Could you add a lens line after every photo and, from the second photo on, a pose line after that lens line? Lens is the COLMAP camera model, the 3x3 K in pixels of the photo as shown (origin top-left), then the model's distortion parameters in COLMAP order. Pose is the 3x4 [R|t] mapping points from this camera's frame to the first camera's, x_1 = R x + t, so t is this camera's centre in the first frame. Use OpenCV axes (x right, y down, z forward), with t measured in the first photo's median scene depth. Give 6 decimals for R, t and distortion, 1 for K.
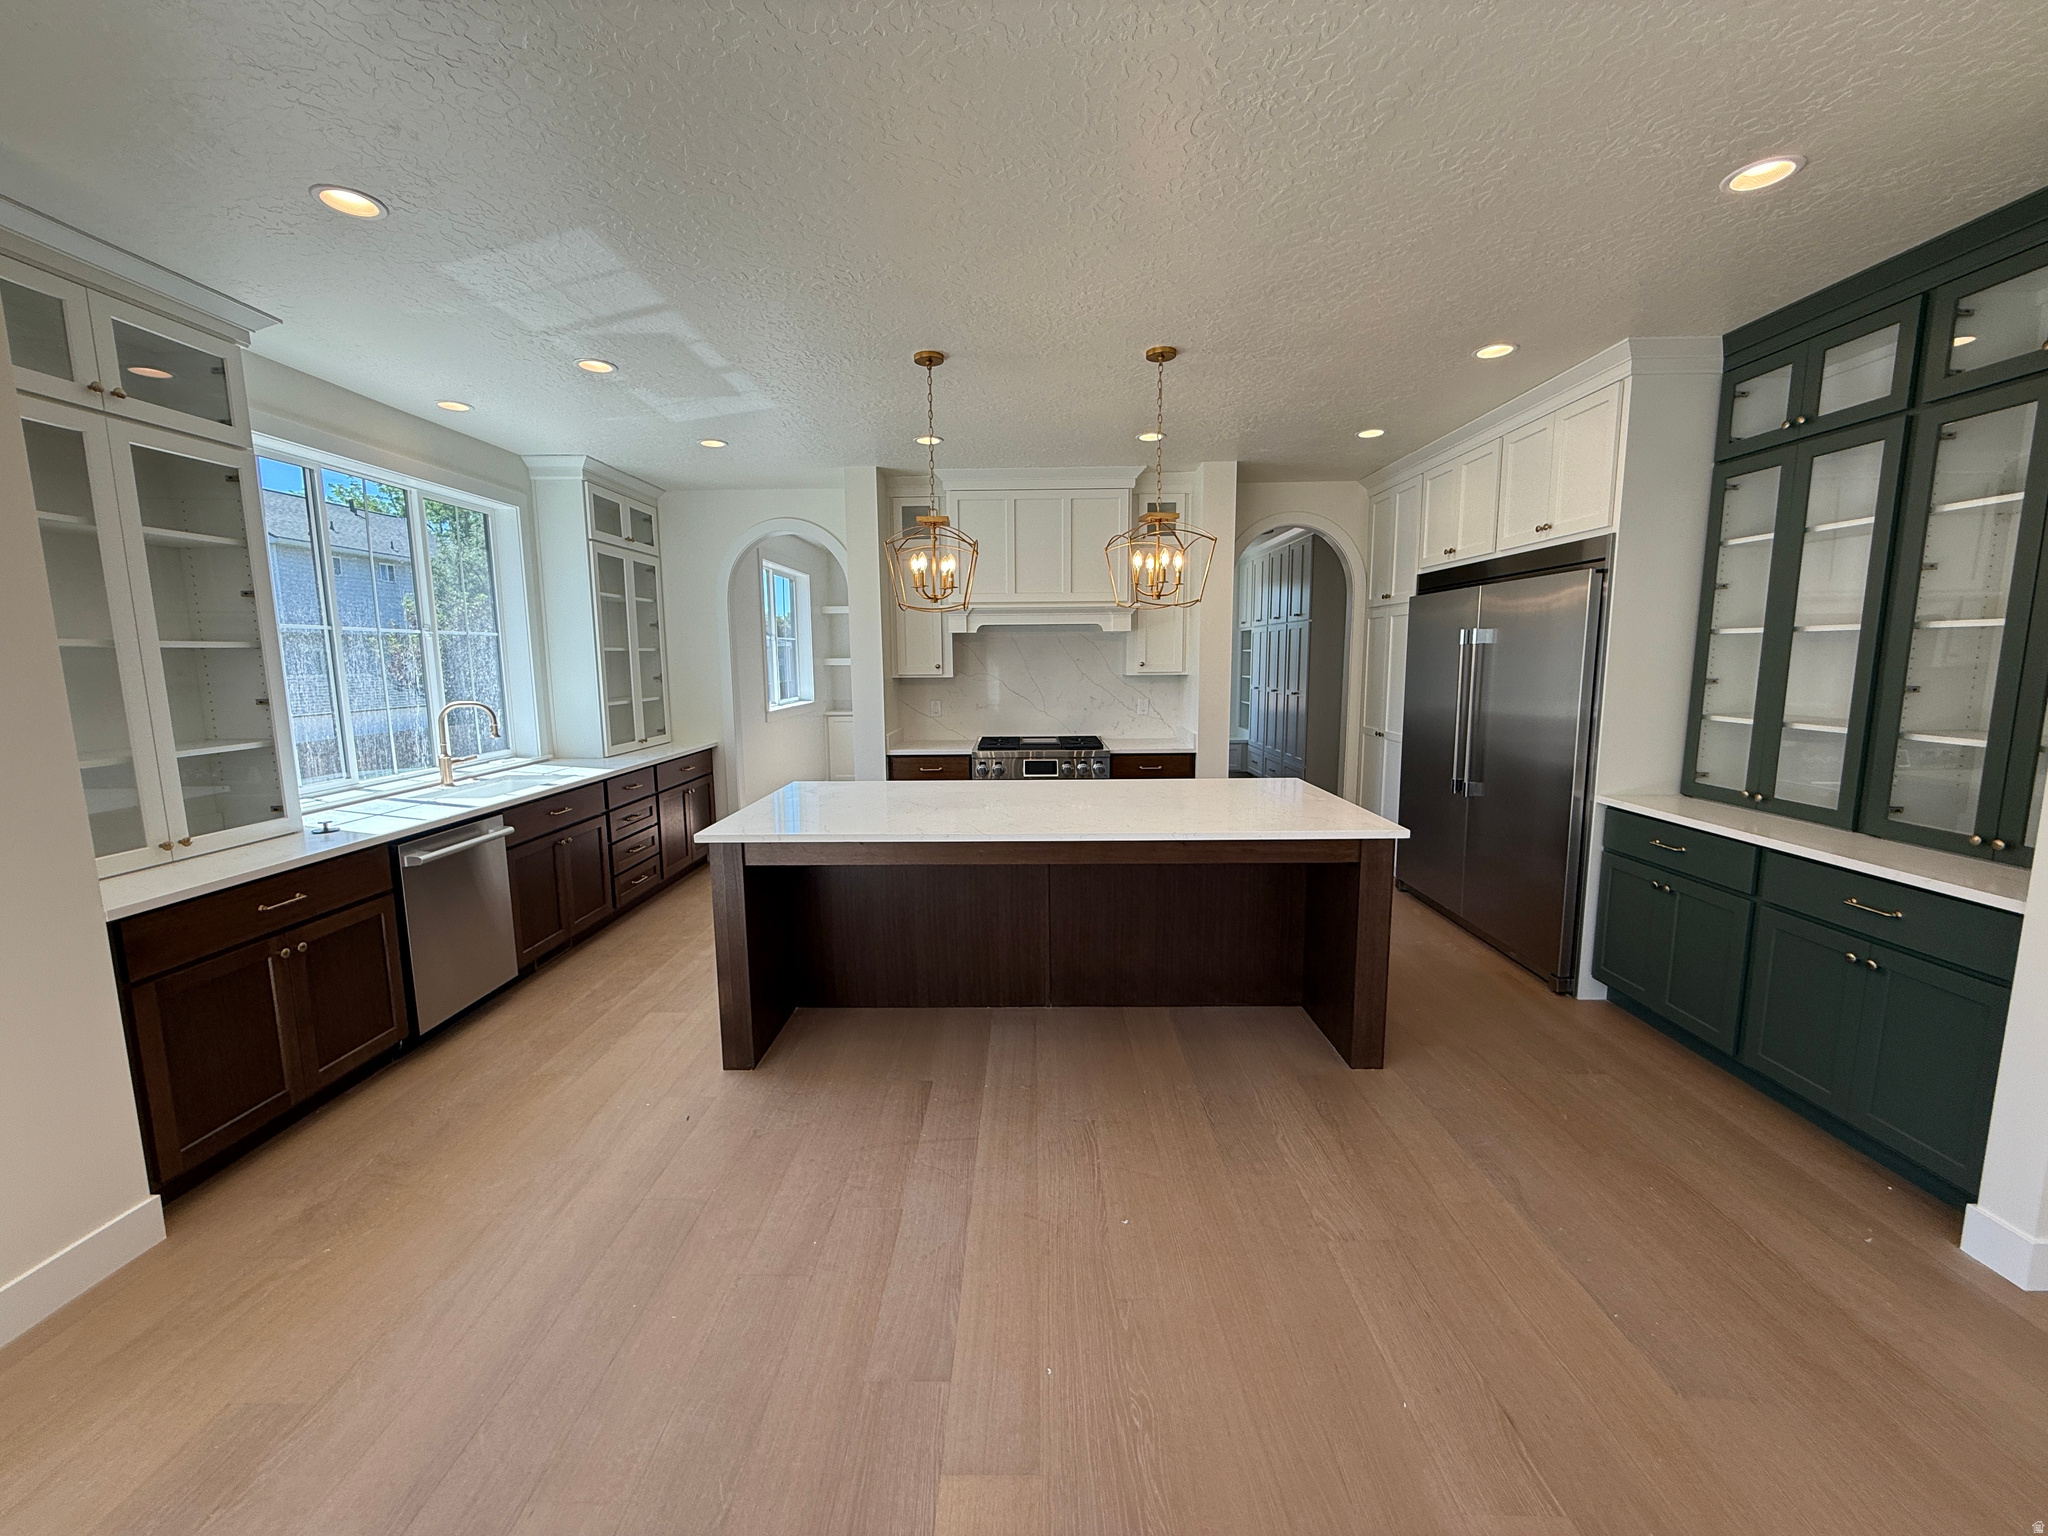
lens RADIAL K [[823.9, 0, 1010.9], [0, 823.9, 772.9], [0, 0, 1]] dist [-0.000085, 0.000749]
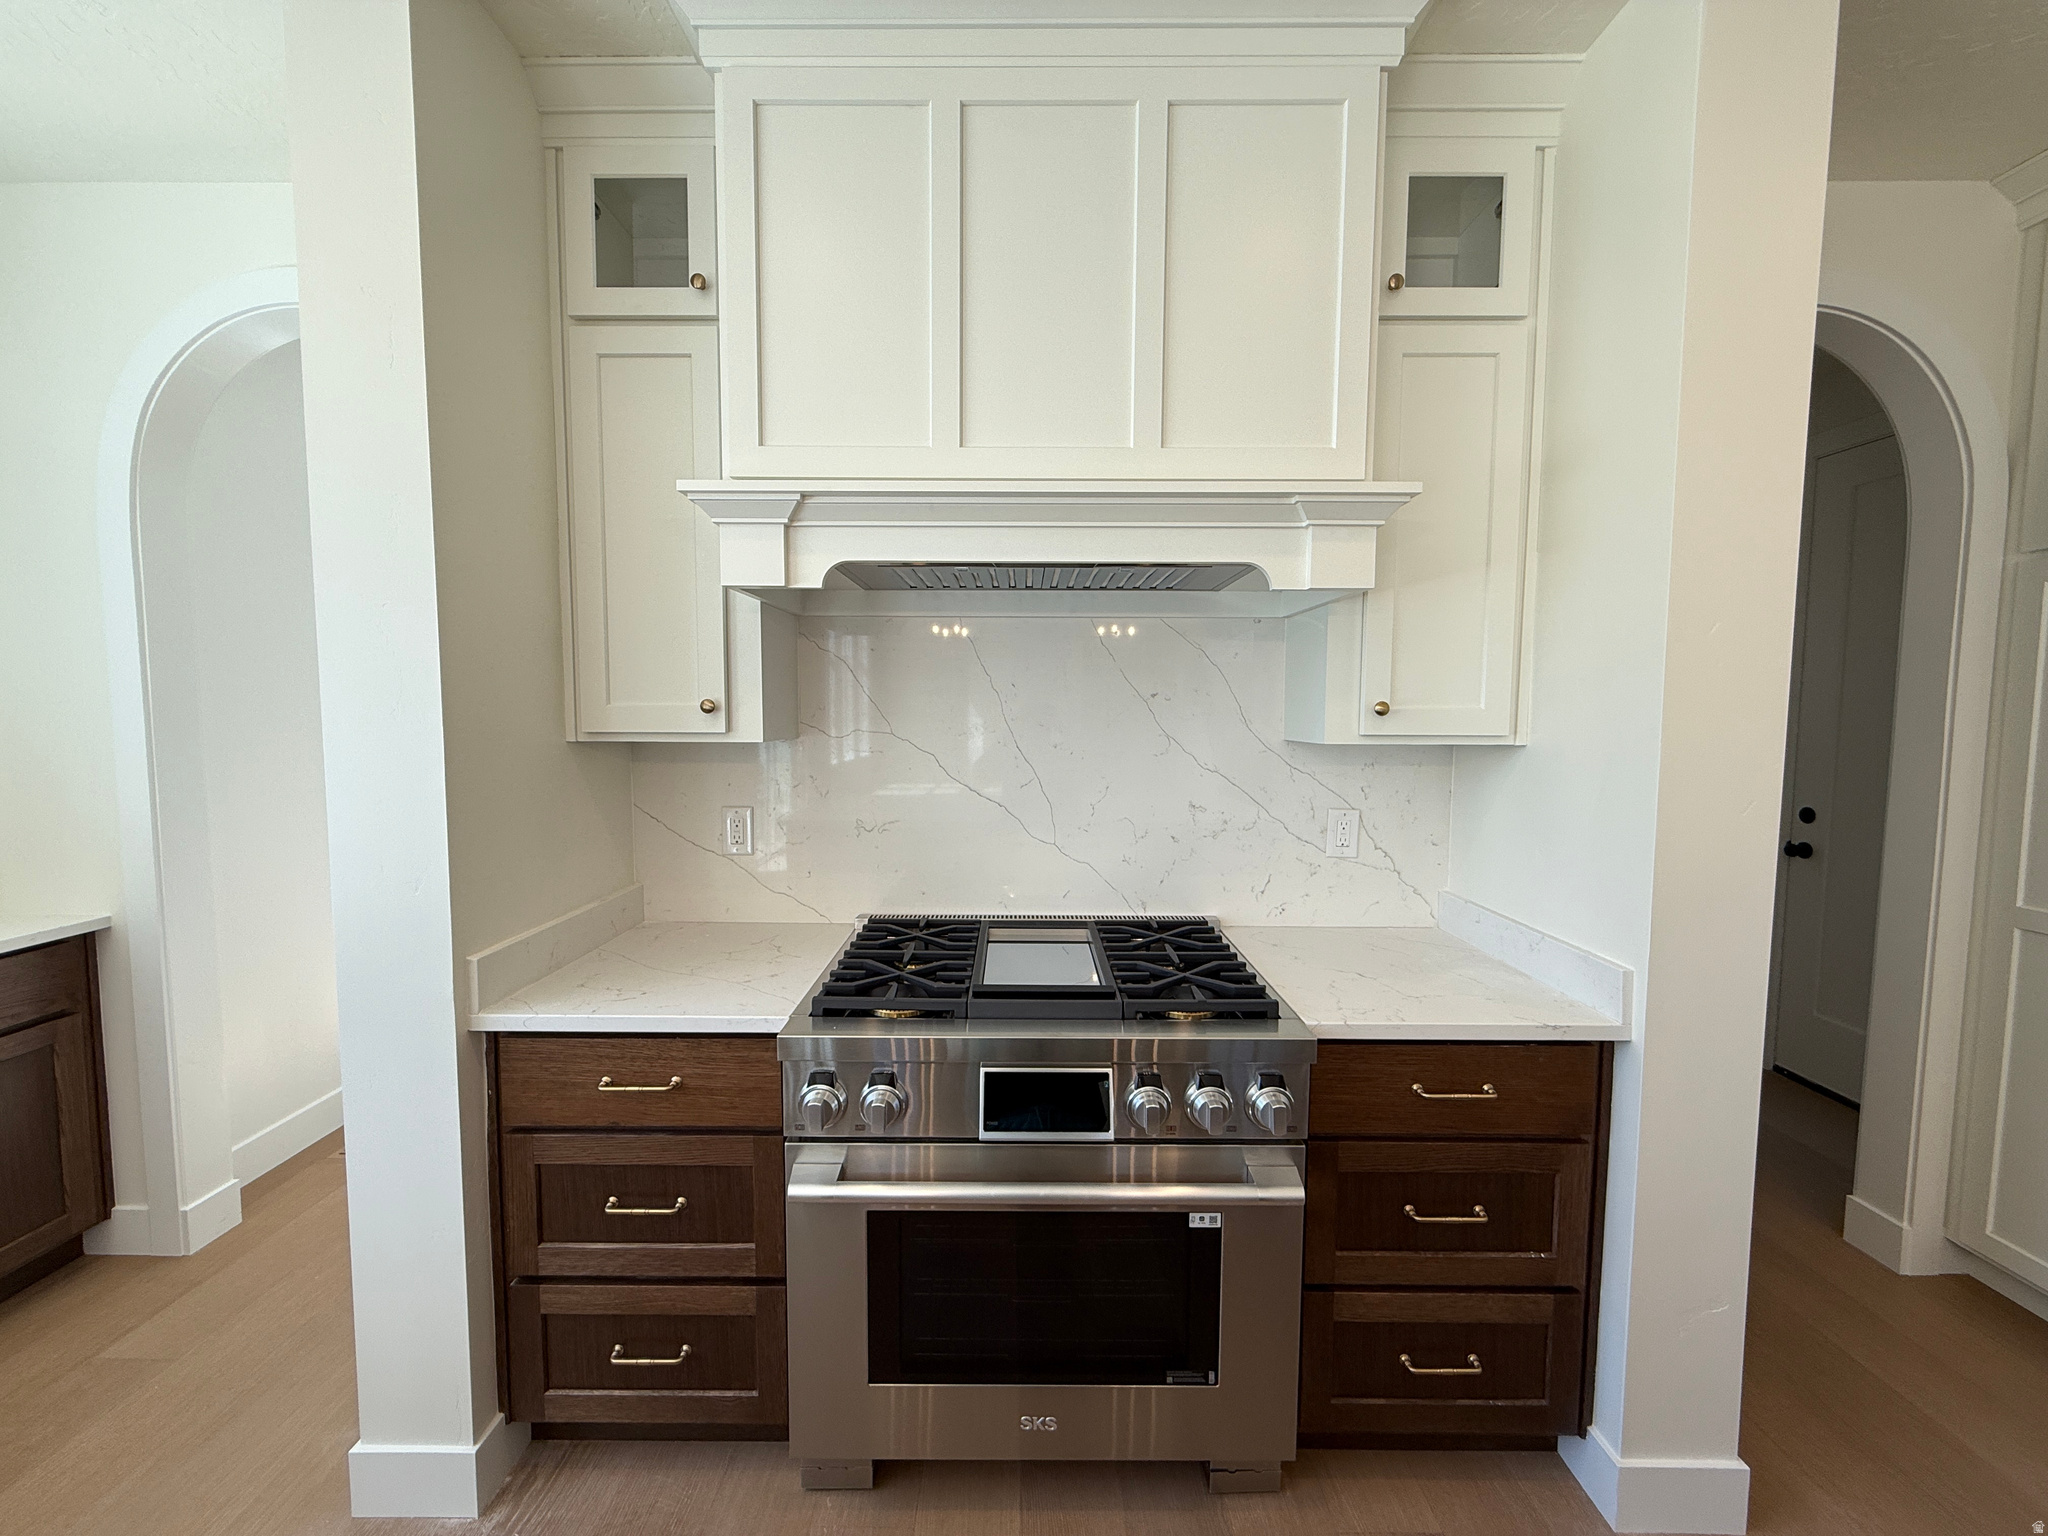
lens RADIAL K [[823.9, 0, 1024.8], [0, 823.9, 751.9], [0, 0, 1]] dist [-0.000085, 0.000749]
pose [[0.999360, 0.016064, 0.031946, 0.017612], [-0.014139, 0.998123, -0.059593, -0.092773], [-0.032844, 0.059103, 0.997711, 0.683518]]
